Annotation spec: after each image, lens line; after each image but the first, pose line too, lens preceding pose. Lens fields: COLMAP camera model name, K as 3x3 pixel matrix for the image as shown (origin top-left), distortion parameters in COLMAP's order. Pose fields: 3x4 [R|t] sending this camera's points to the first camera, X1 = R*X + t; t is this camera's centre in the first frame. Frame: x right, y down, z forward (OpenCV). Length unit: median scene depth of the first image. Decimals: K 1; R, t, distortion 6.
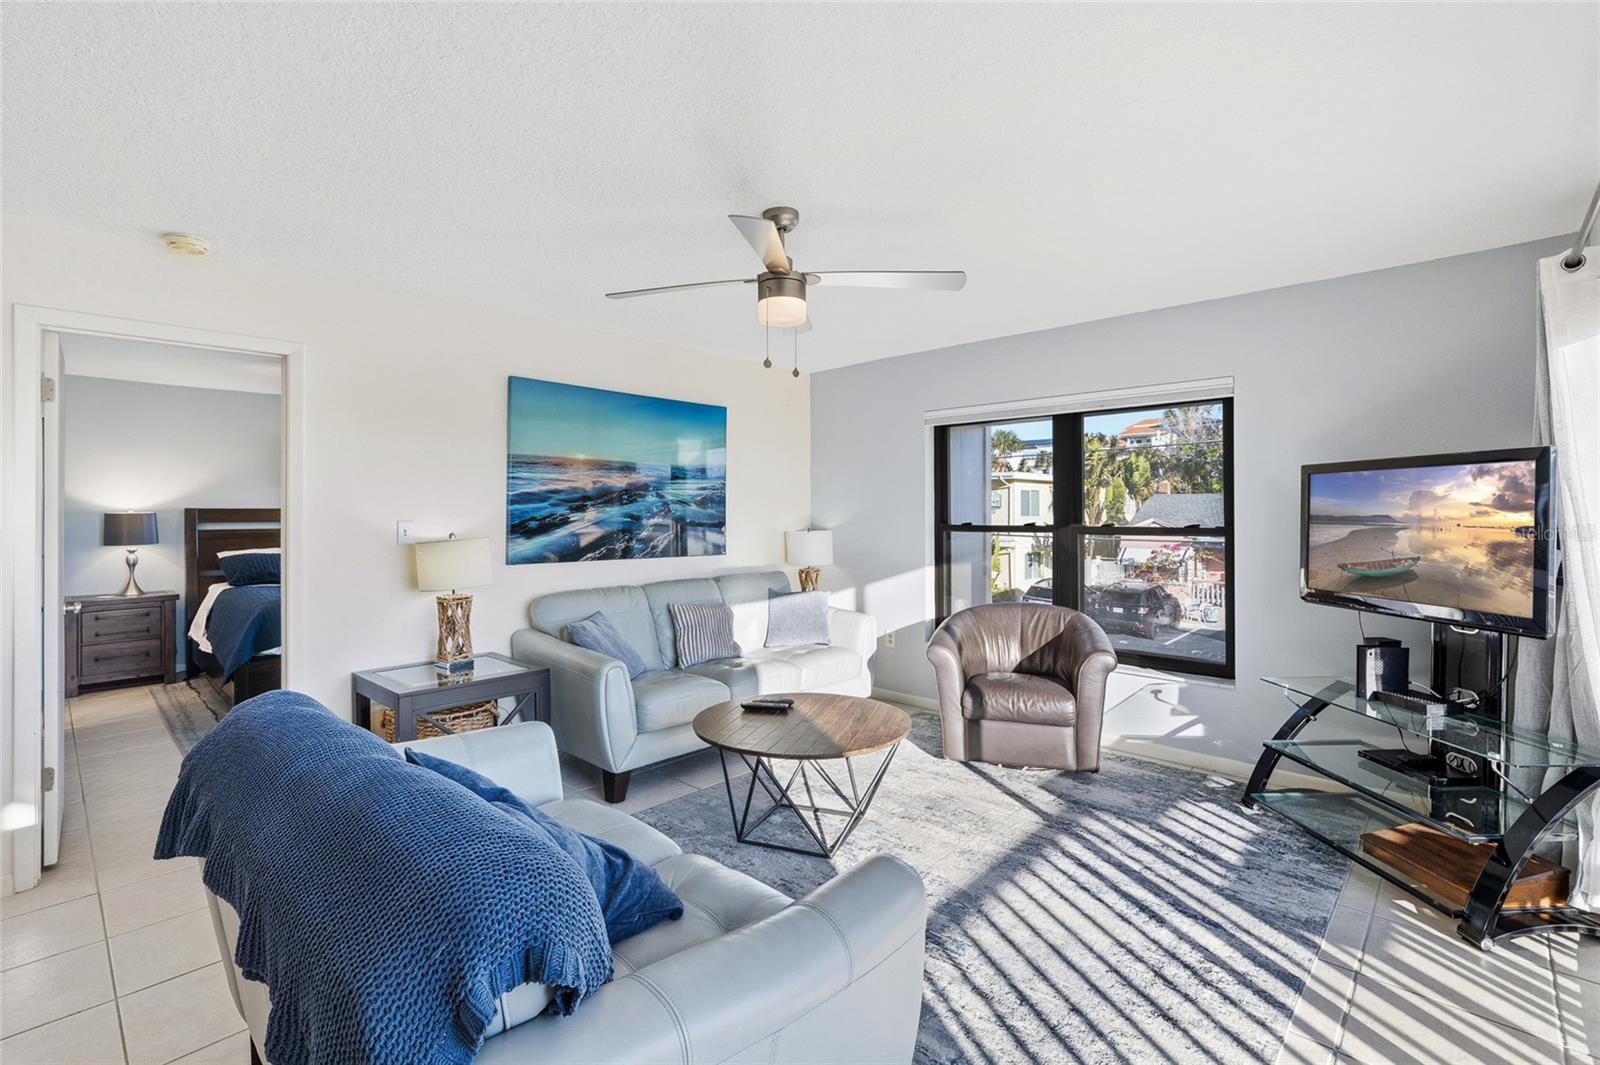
lens RADIAL K [[718.8, 0, 799.1], [0, 718.8, 515.1], [0, 0, 1]] dist [-0.001045, -0.000043]
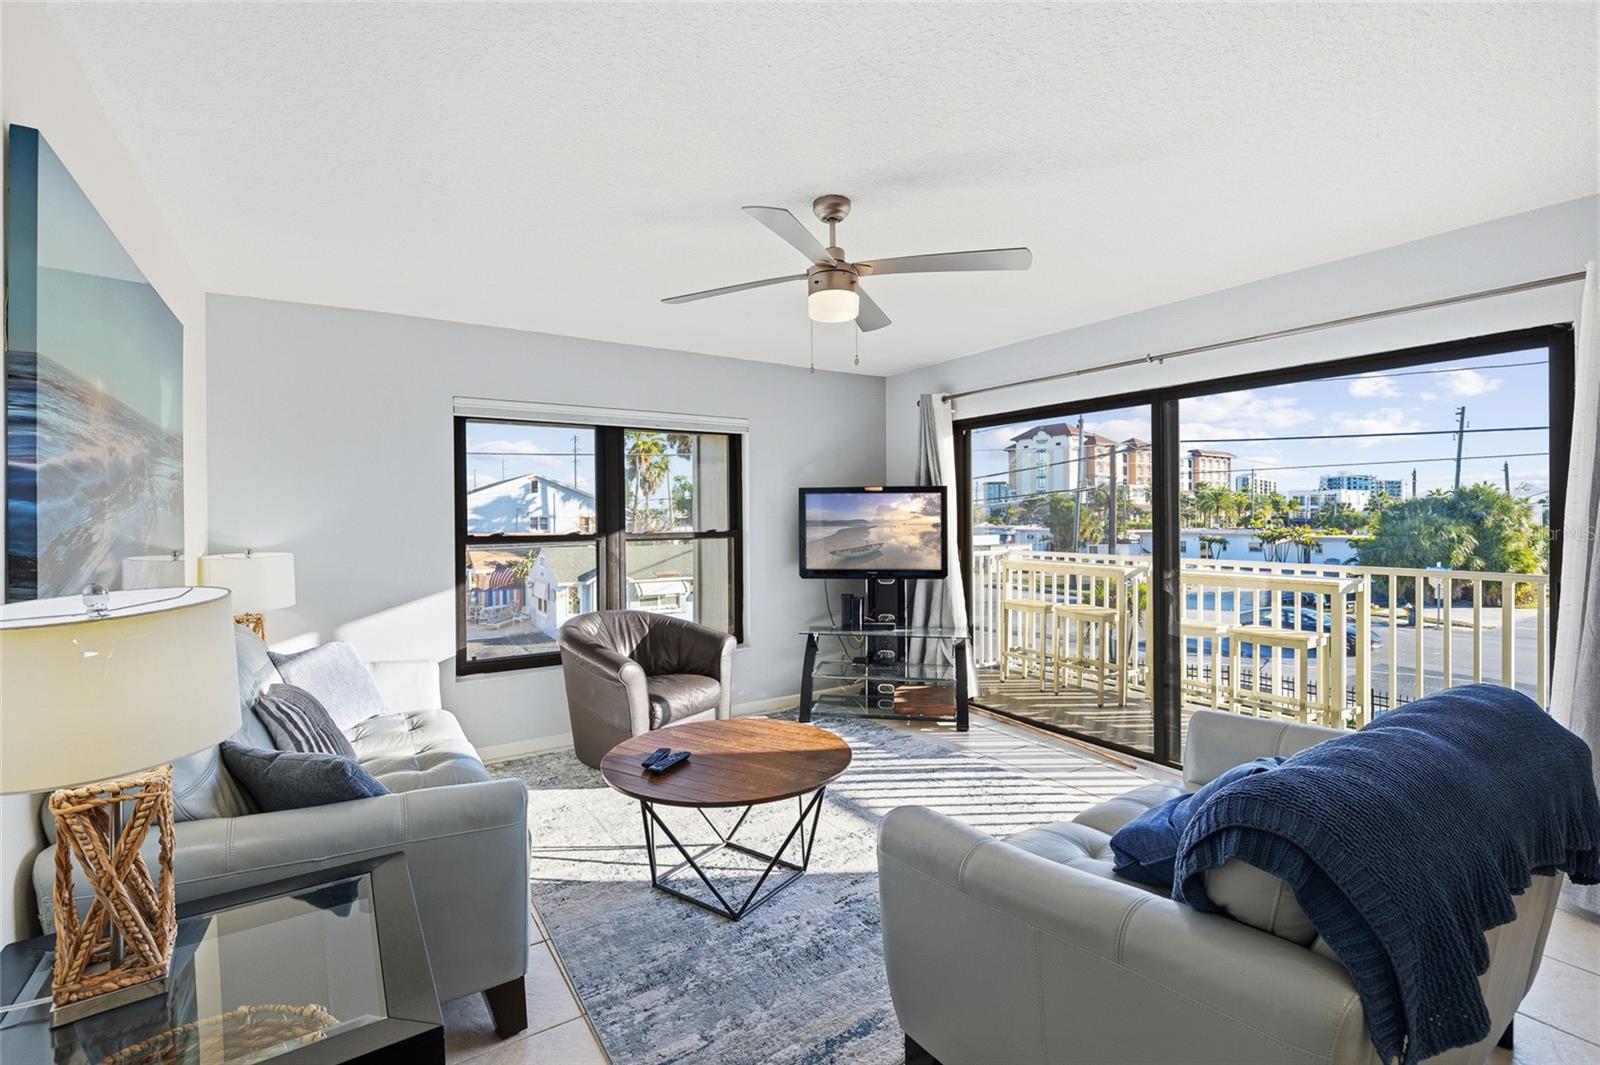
lens RADIAL K [[716.5, 0, 800.0], [0, 716.5, 519.9], [0, 0, 1]] dist [-0.001434, -0.000128]
pose [[0.236625, -0.001346, 0.971600, -0.914129], [0.016817, 0.999855, -0.002710, 0.003704], [-0.971455, 0.016981, 0.236614, 0.783499]]
